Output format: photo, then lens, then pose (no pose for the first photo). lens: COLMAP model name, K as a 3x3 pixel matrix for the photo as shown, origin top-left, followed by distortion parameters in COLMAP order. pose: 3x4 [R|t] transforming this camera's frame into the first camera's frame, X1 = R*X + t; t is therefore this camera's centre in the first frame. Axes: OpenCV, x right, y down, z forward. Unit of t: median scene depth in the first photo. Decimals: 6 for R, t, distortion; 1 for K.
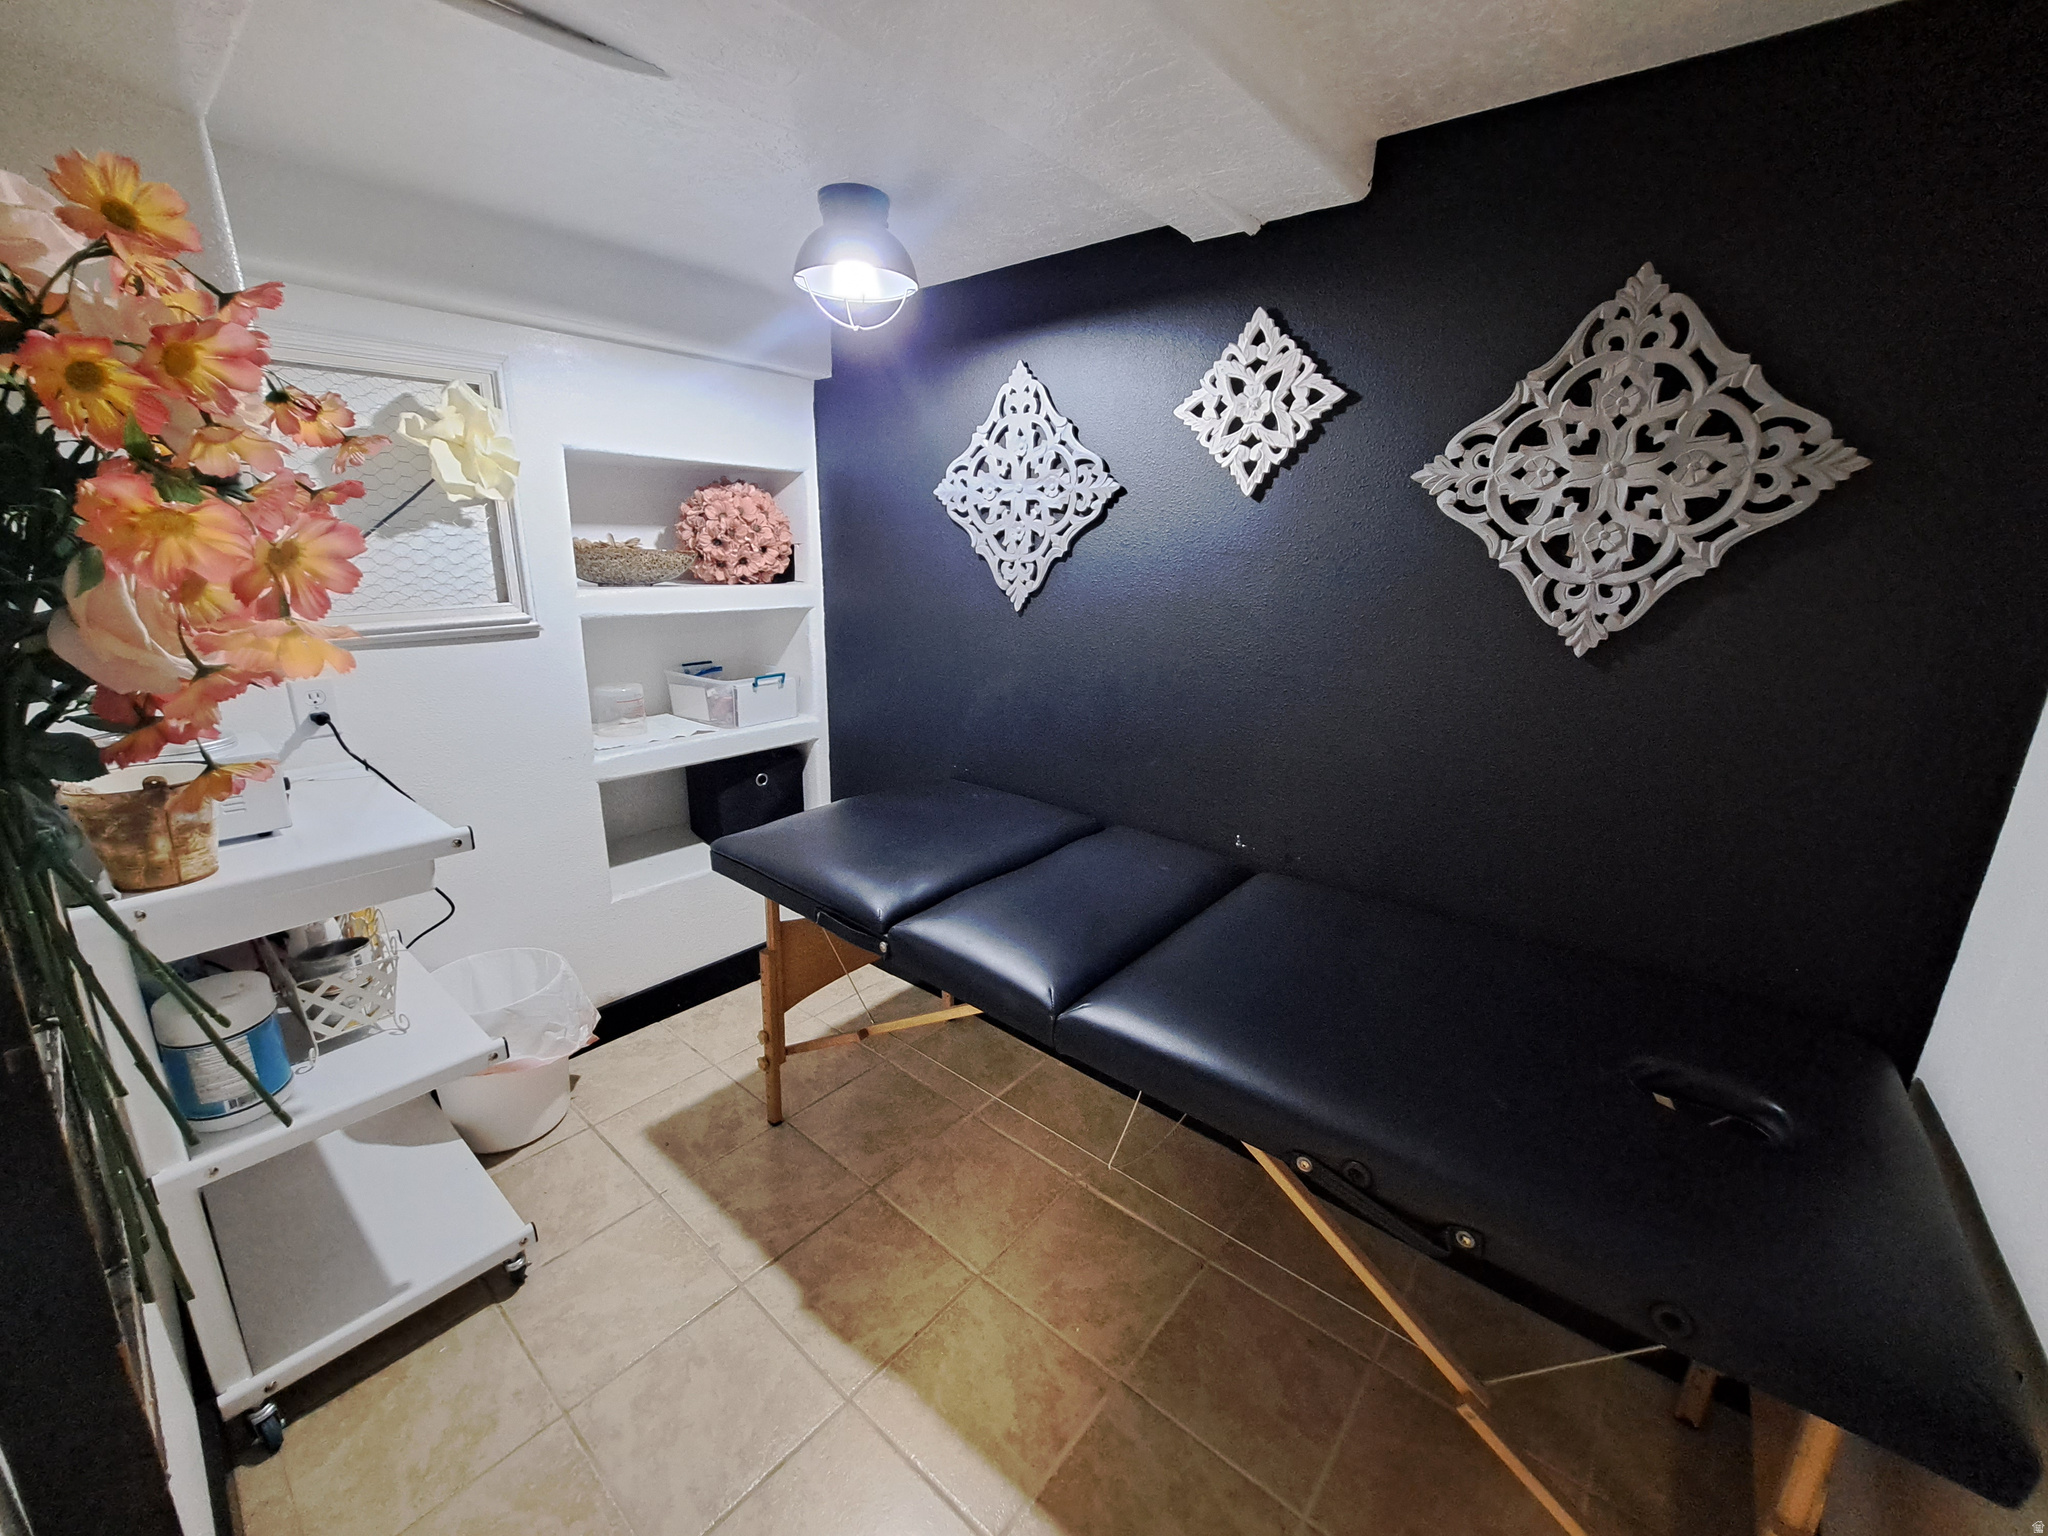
lens RADIAL K [[815.2, 0, 1026.0], [0, 815.2, 762.6], [0, 0, 1]] dist [-0.023504, 0.001645]
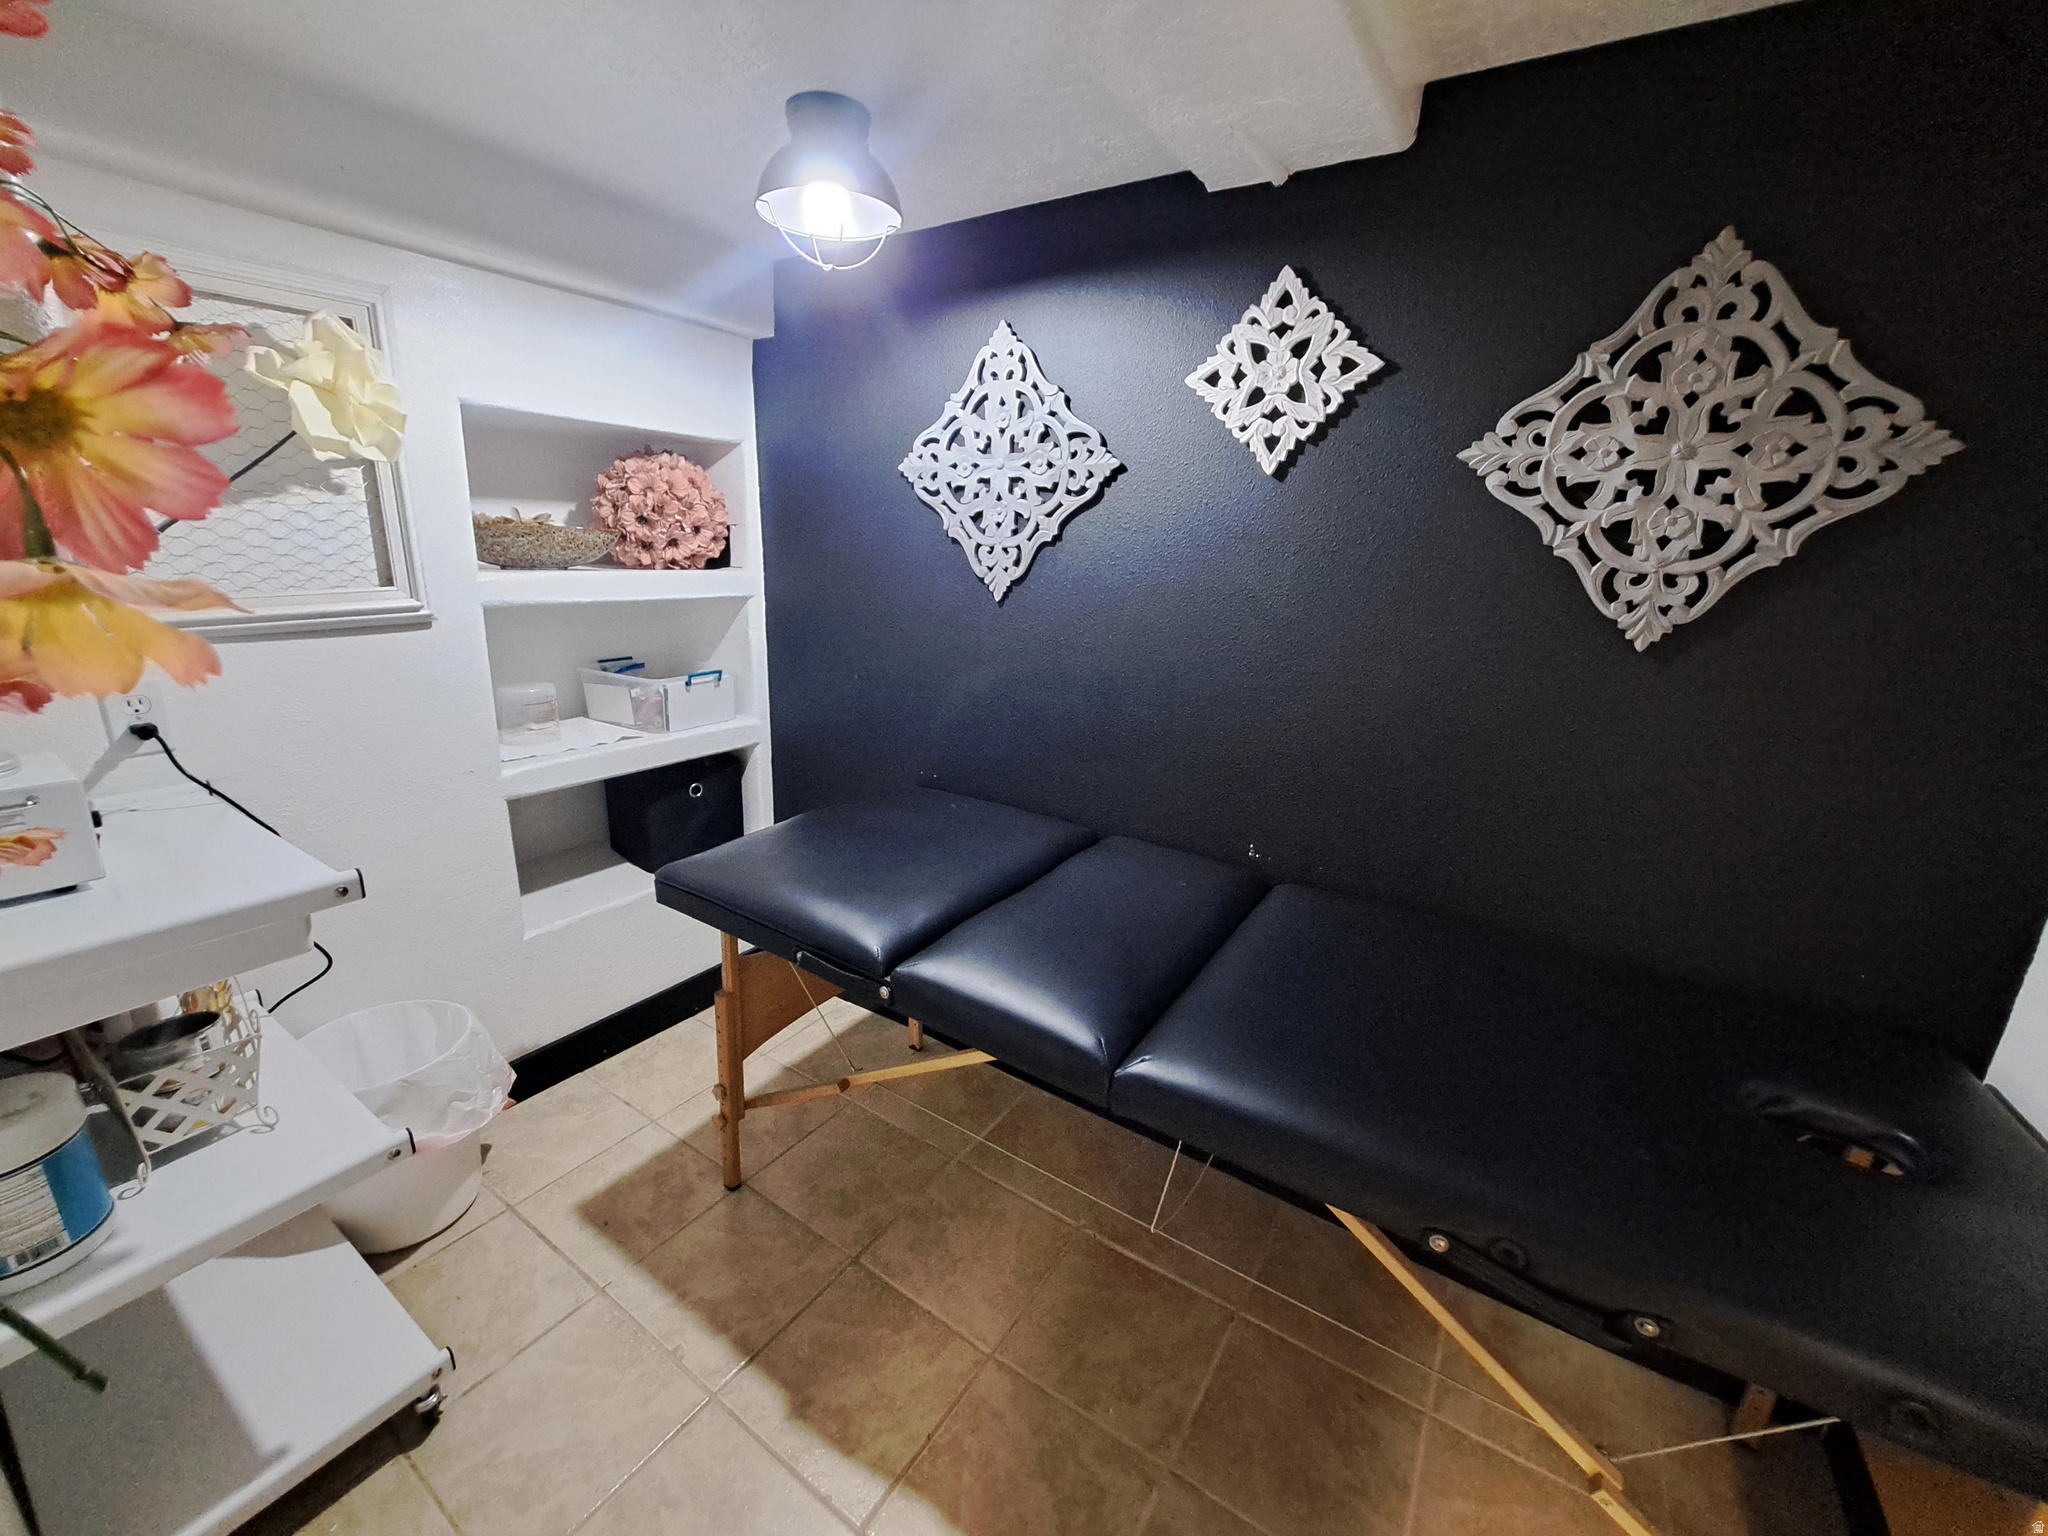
lens RADIAL K [[815.2, 0, 1026.7], [0, 815.2, 760.8], [0, 0, 1]] dist [-0.023504, 0.001645]
pose [[0.993253, -0.016197, 0.114835, -0.110949], [0.015711, 0.999863, 0.005132, -0.016260], [-0.114902, -0.003293, 0.993371, 0.127589]]
